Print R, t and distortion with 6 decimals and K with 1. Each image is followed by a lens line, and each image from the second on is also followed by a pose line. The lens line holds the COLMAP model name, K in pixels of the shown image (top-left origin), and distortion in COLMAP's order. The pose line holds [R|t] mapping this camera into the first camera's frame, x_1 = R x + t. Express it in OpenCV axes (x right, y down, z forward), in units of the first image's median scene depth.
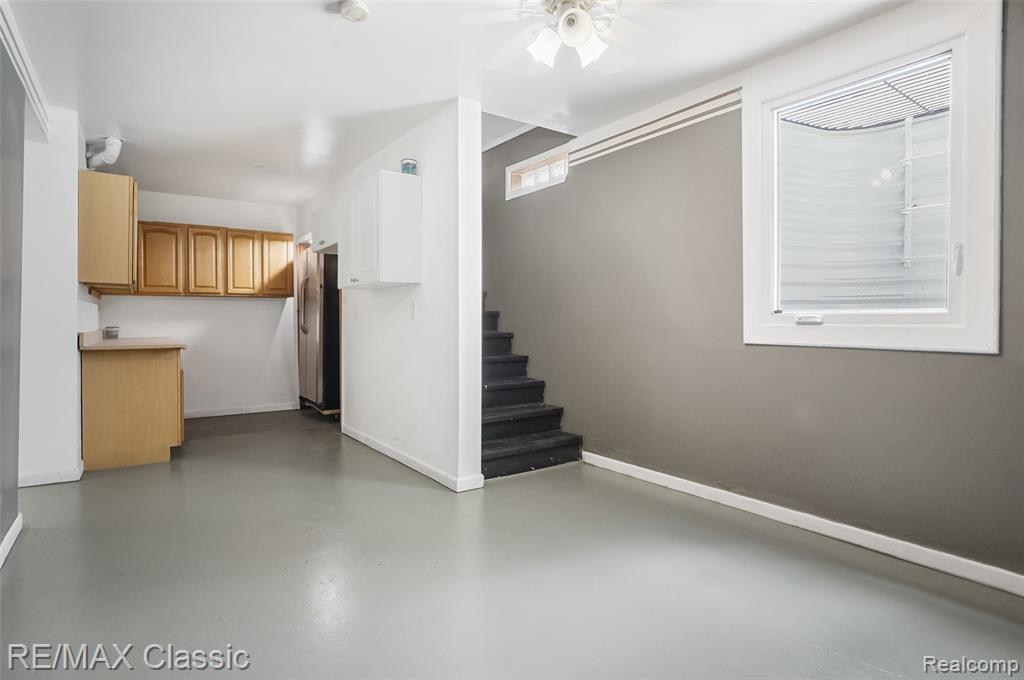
lens RADIAL K [[539.3, 0, 515.5], [0, 539.3, 329.0], [0, 0, 1]] dist [-0.002284, -0.000060]
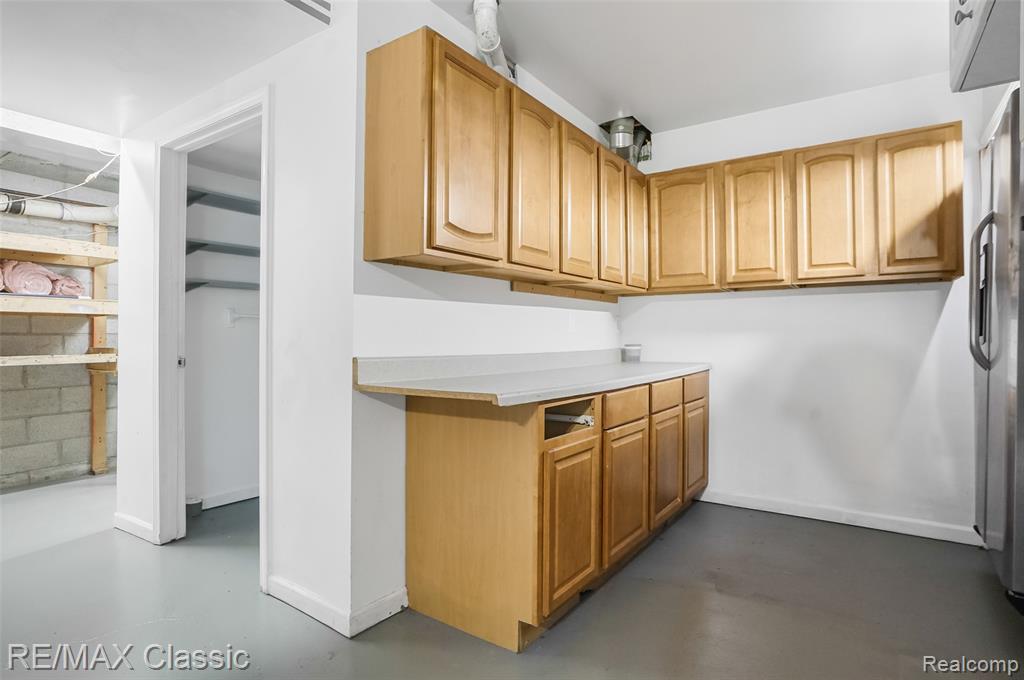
lens RADIAL K [[539.3, 0, 515.5], [0, 539.3, 329.0], [0, 0, 1]] dist [-0.002284, -0.000060]
pose [[0.341606, -0.015131, -0.939722, -0.158508], [-0.013281, 0.999693, -0.020925, -0.006686], [0.939750, 0.019628, 0.341300, 0.591132]]
